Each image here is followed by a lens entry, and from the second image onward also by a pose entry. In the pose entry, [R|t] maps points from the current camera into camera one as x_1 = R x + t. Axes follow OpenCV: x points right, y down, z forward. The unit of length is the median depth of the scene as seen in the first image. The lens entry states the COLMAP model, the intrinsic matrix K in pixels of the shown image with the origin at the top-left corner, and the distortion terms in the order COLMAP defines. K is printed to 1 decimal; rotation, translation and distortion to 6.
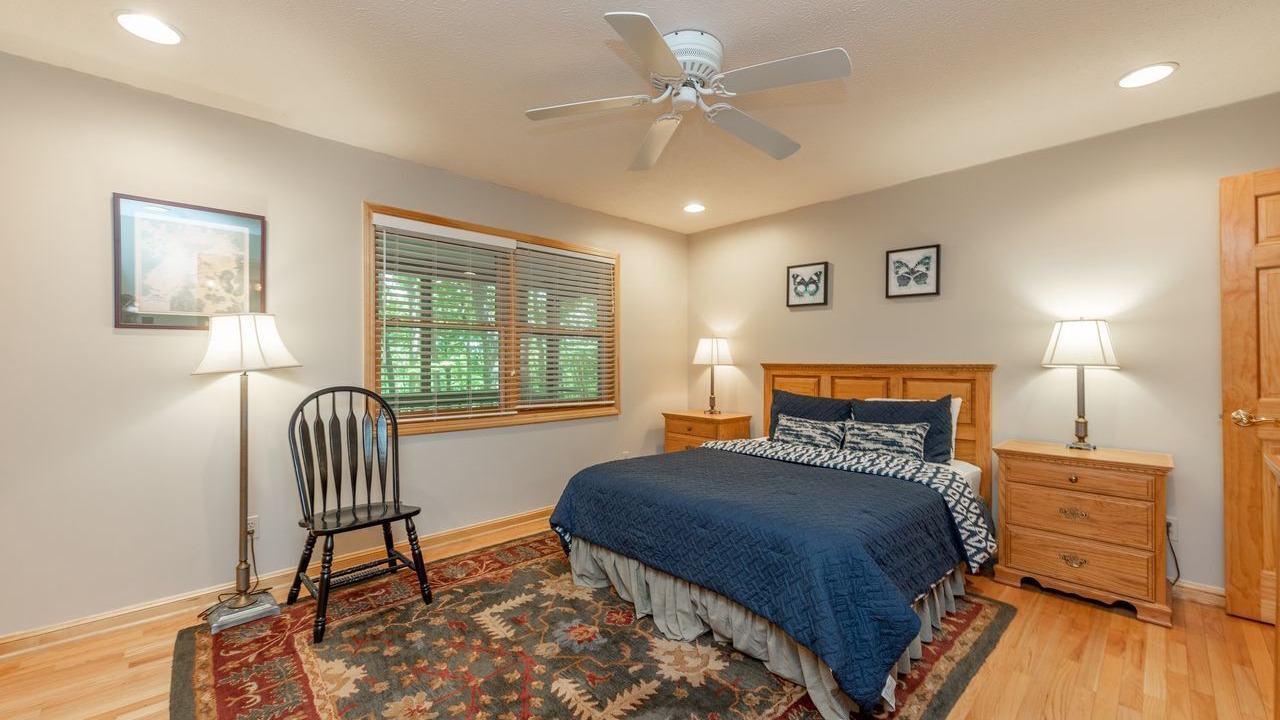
lens RADIAL K [[500.5, 0, 640.0], [0, 500.5, 360.0], [0, 0, 1]] dist [0.000404, 0.000092]
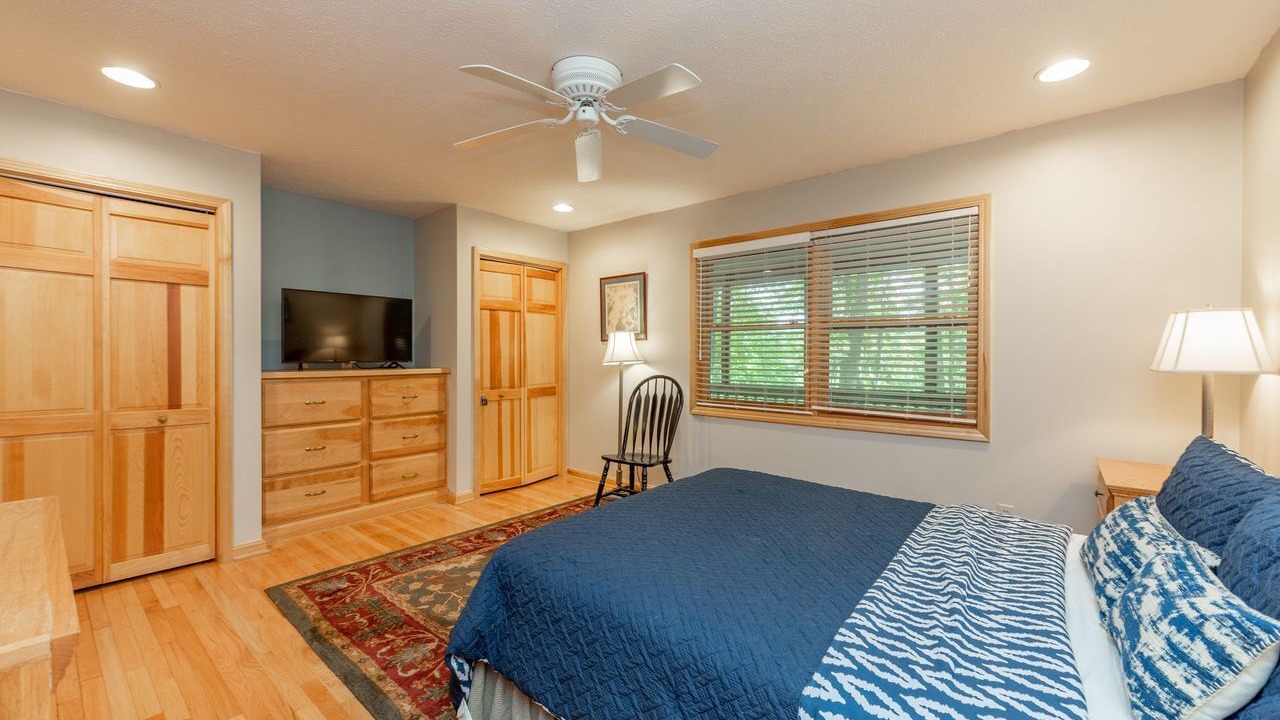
lens RADIAL K [[500.5, 0, 640.0], [0, 500.5, 360.0], [0, 0, 1]] dist [0.000404, 0.000092]
pose [[0.106568, 0.011434, -0.994240, 0.812787], [-0.000394, 0.999934, 0.011458, -0.008278], [0.994305, -0.000829, 0.106565, 0.707682]]
